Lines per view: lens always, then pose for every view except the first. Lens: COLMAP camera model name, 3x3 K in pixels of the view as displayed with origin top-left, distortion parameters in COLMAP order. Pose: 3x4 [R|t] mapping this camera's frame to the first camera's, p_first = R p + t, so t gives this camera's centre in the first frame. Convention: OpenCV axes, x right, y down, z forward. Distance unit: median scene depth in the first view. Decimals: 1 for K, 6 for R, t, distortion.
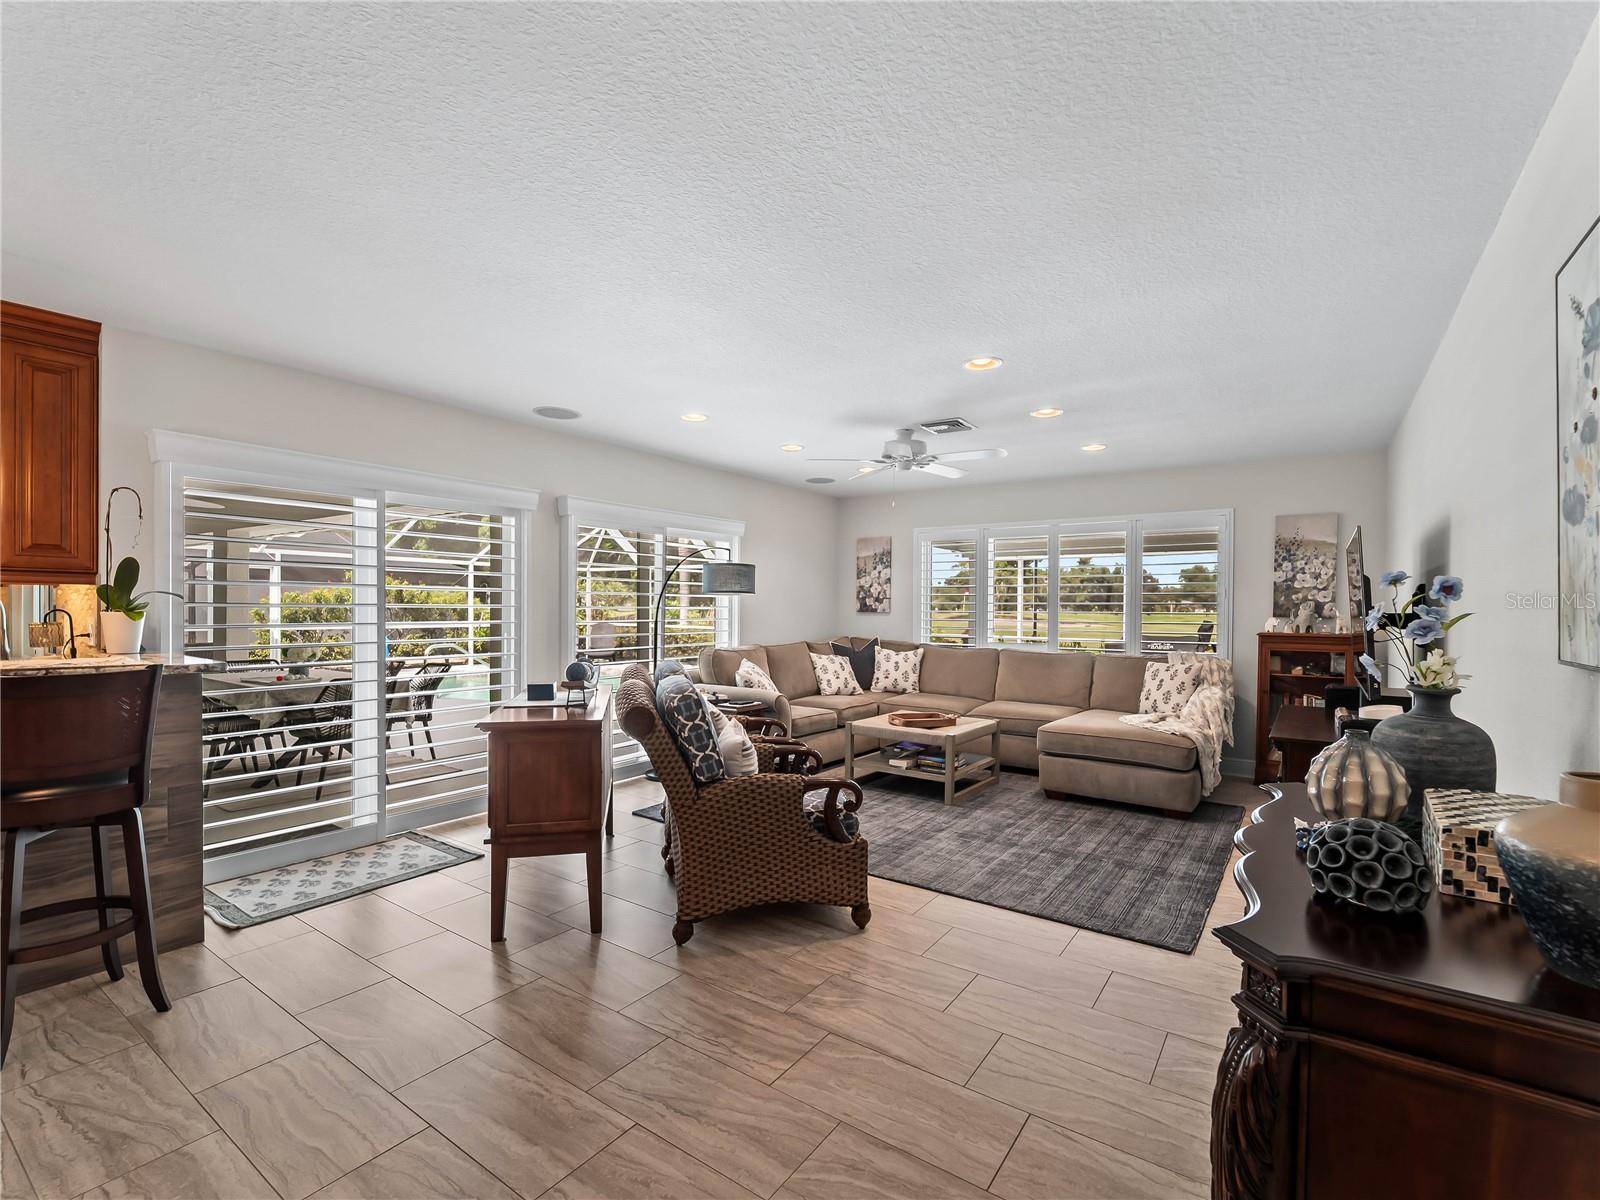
lens RADIAL K [[730.7, 0, 801.9], [0, 730.7, 615.6], [0, 0, 1]] dist [-0.004223, -0.000644]
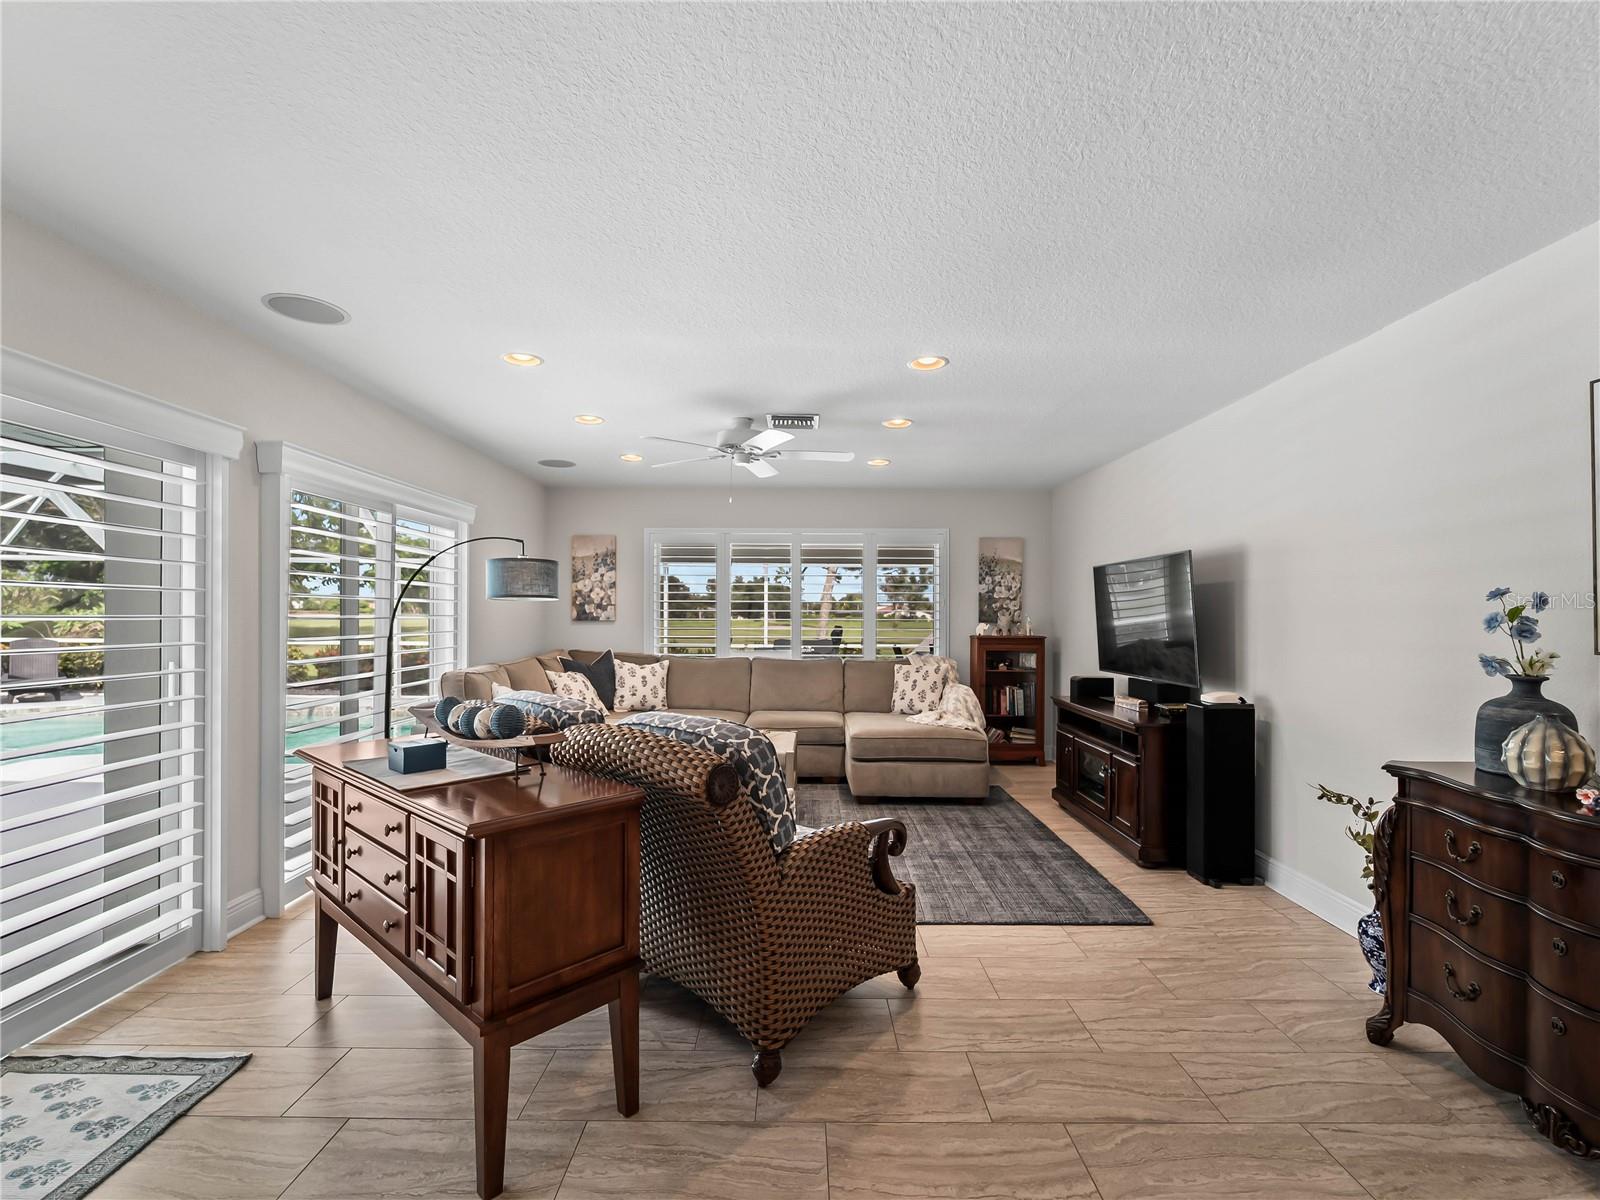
lens RADIAL K [[730.7, 0, 797.8], [0, 730.7, 616.6], [0, 0, 1]] dist [-0.004223, -0.000644]
pose [[0.818156, -0.004276, 0.574981, -0.324307], [0.008406, 0.999954, -0.004524, -0.005666], [-0.574935, 0.008534, 0.818155, 0.226504]]
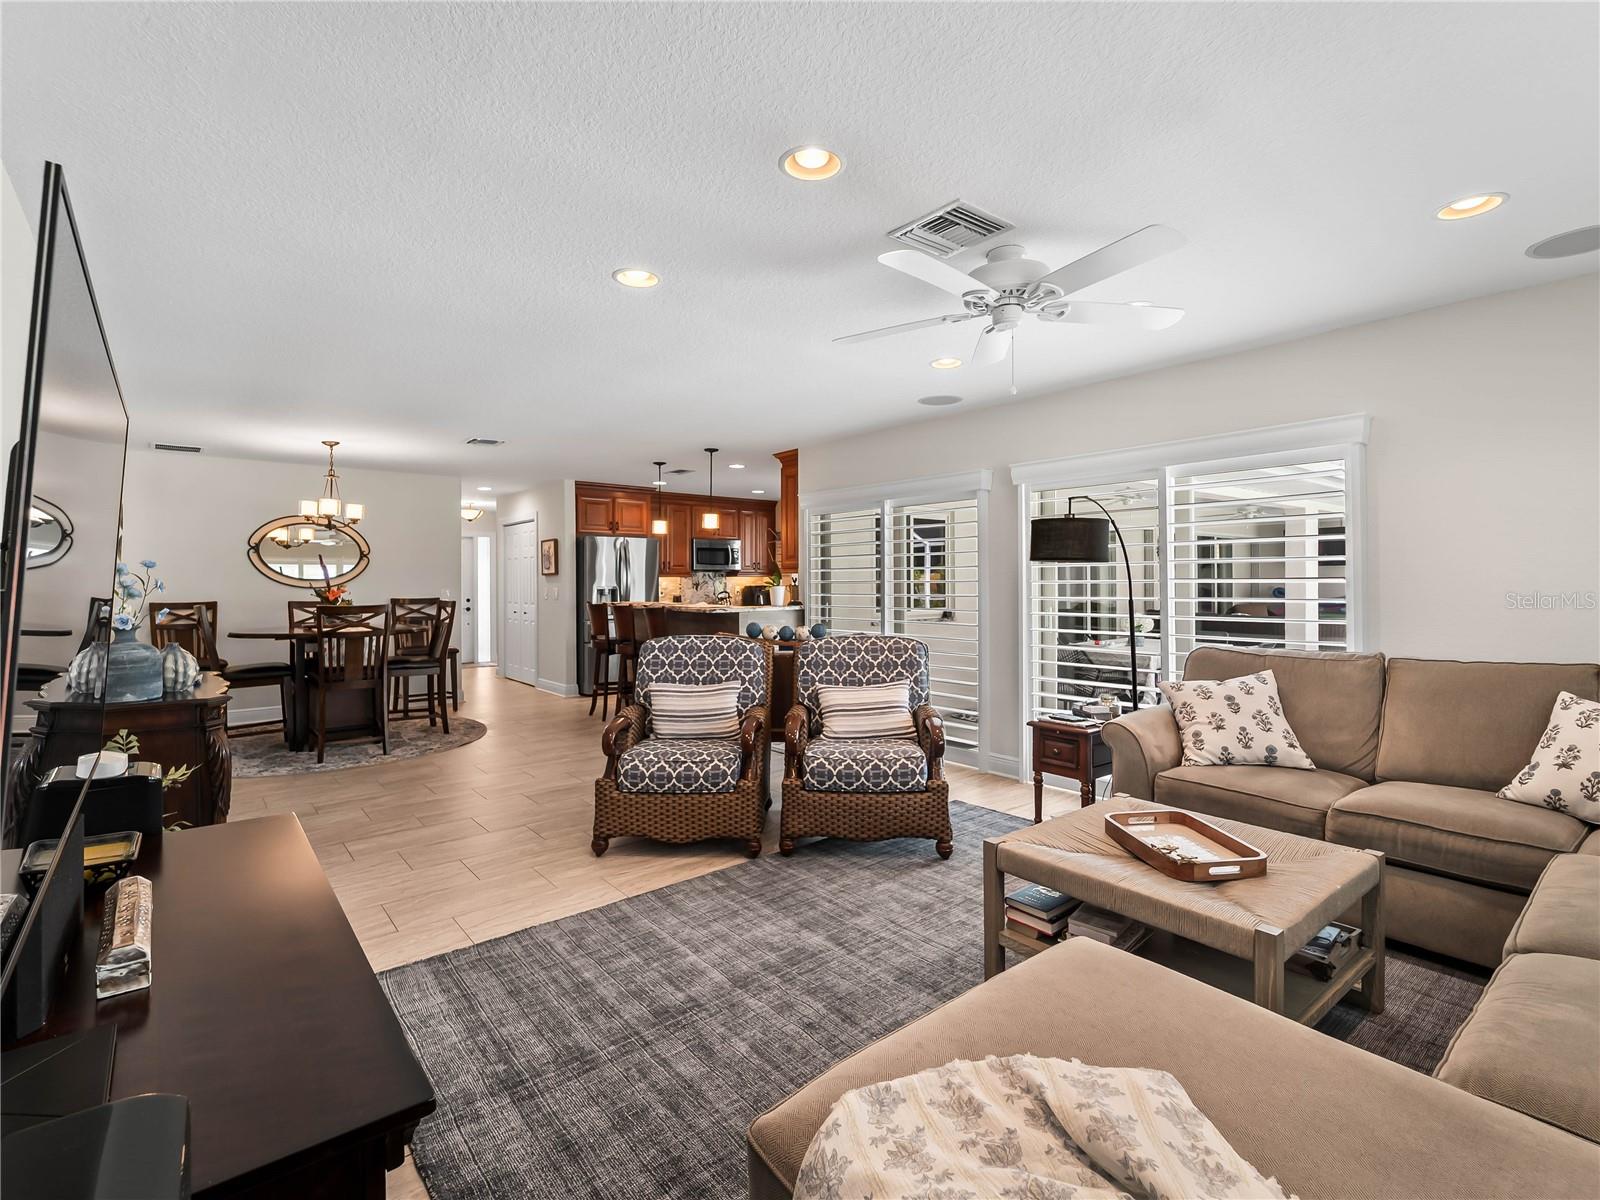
lens RADIAL K [[730.7, 0, 786.5], [0, 730.7, 600.3], [0, 0, 1]] dist [-0.004223, -0.000644]
pose [[-0.263323, 0.019091, -0.964519, 0.702173], [-0.003010, 0.999783, 0.020611, -0.005979], [0.964703, 0.008330, -0.263209, 0.992514]]
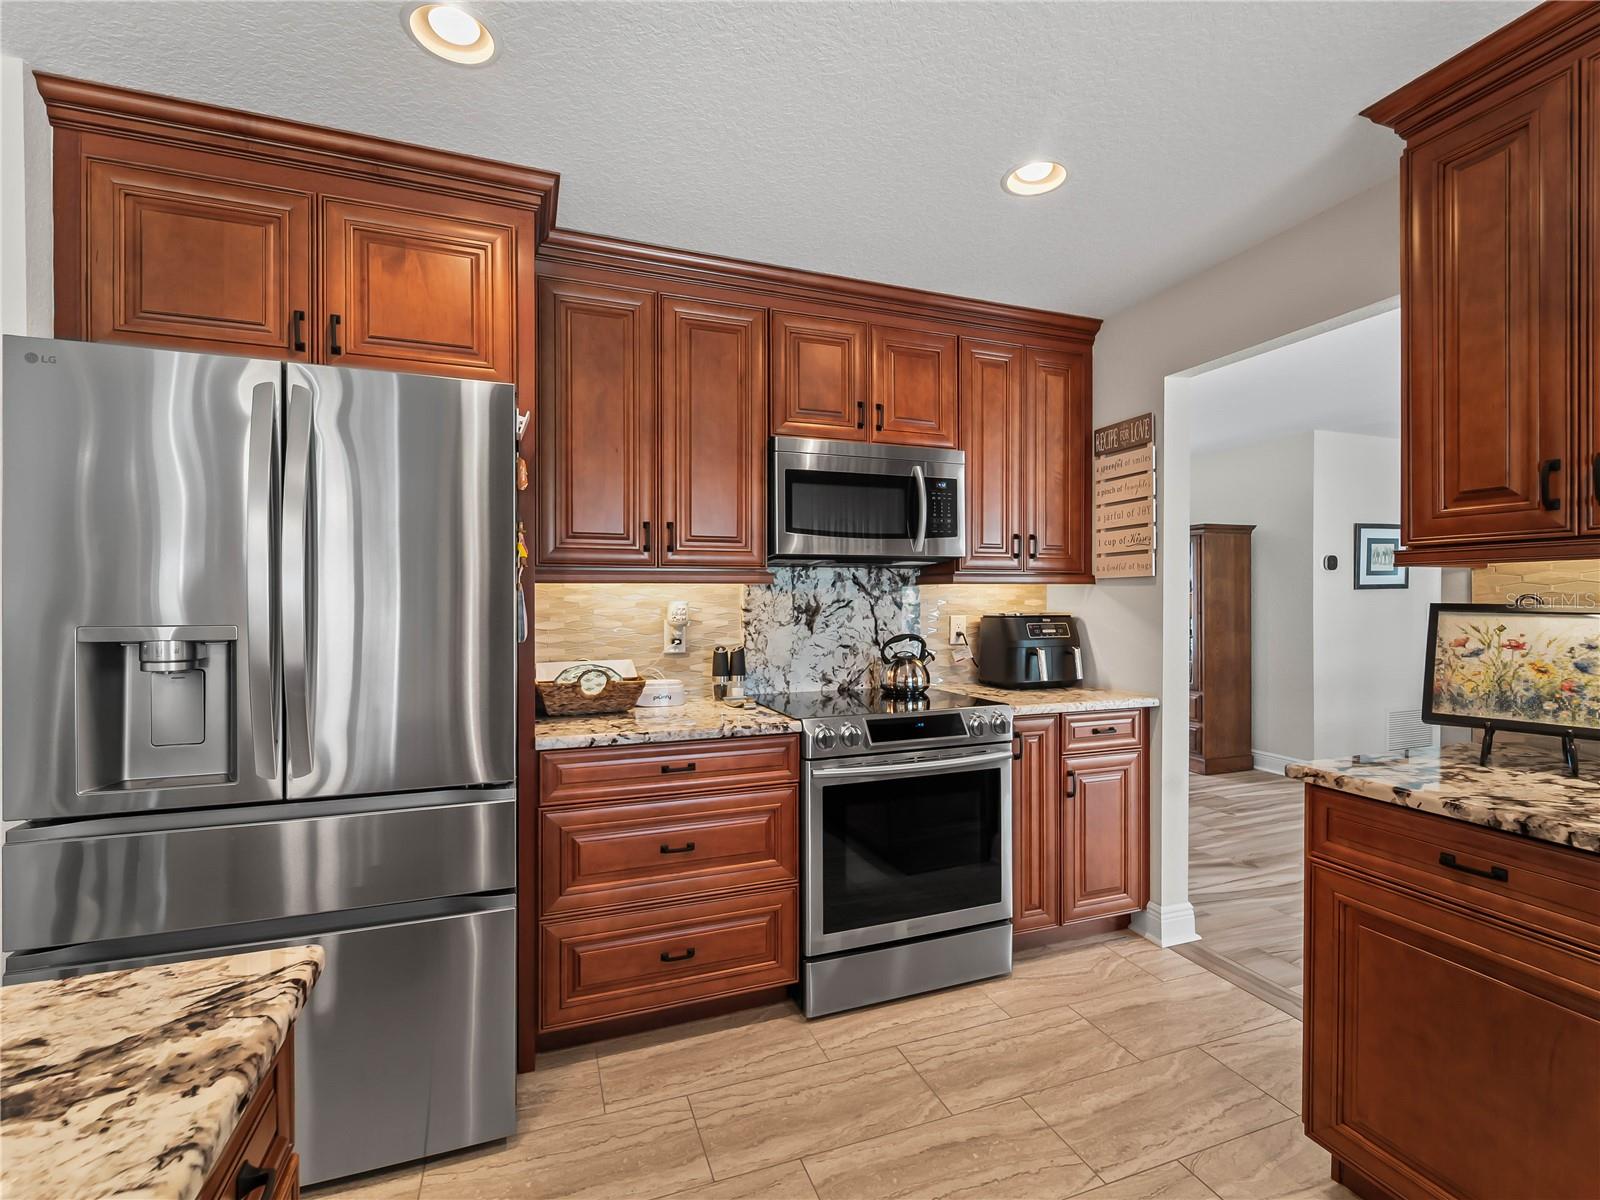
lens RADIAL K [[730.7, 0, 804.3], [0, 730.7, 605.7], [0, 0, 1]] dist [-0.004223, -0.000644]
pose [[-0.566093, -0.004976, -0.824326, -0.800559], [-0.006544, 0.999977, -0.001542, -0.010204], [0.824315, 0.004522, -0.566113, 0.516228]]
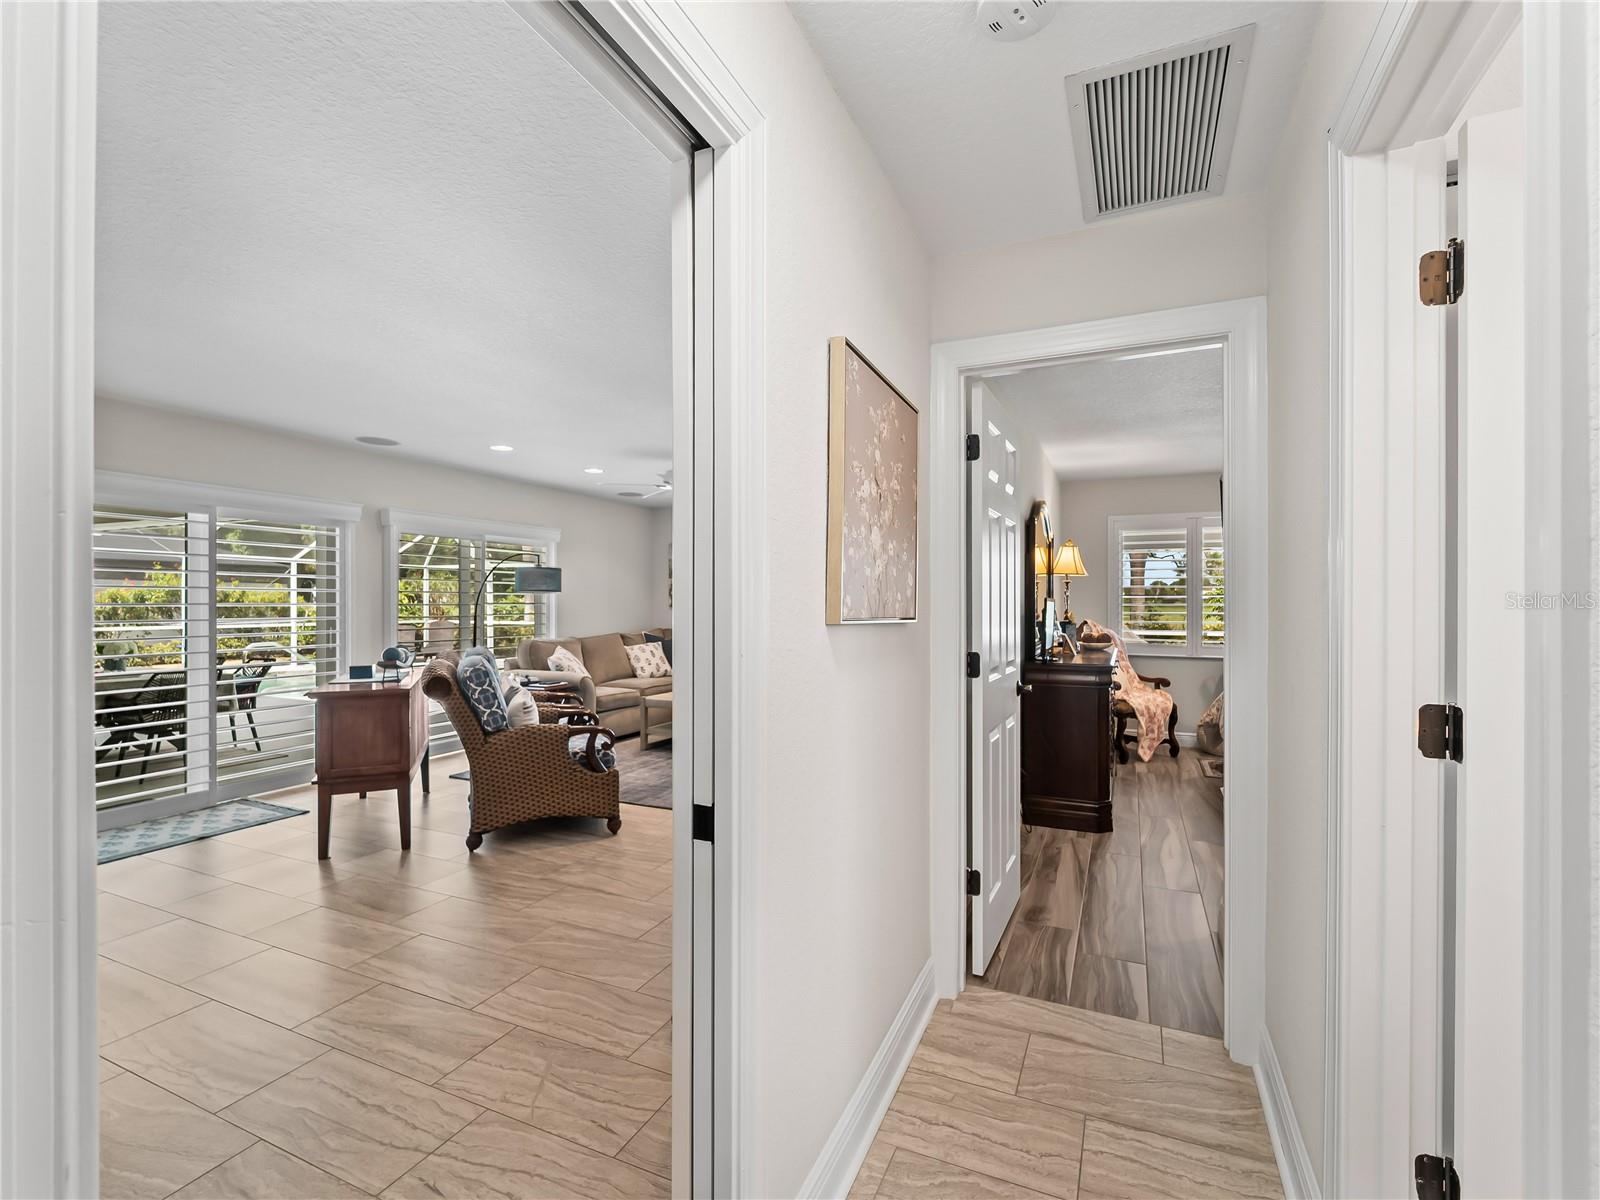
lens RADIAL K [[730.7, 0, 815.4], [0, 730.7, 604.0], [0, 0, 1]] dist [-0.004223, -0.000644]
pose [[0.980373, -0.007348, 0.197014, 0.115170], [0.009352, 0.999914, -0.009240, 0.004561], [-0.196929, 0.010901, 0.980357, -0.273601]]
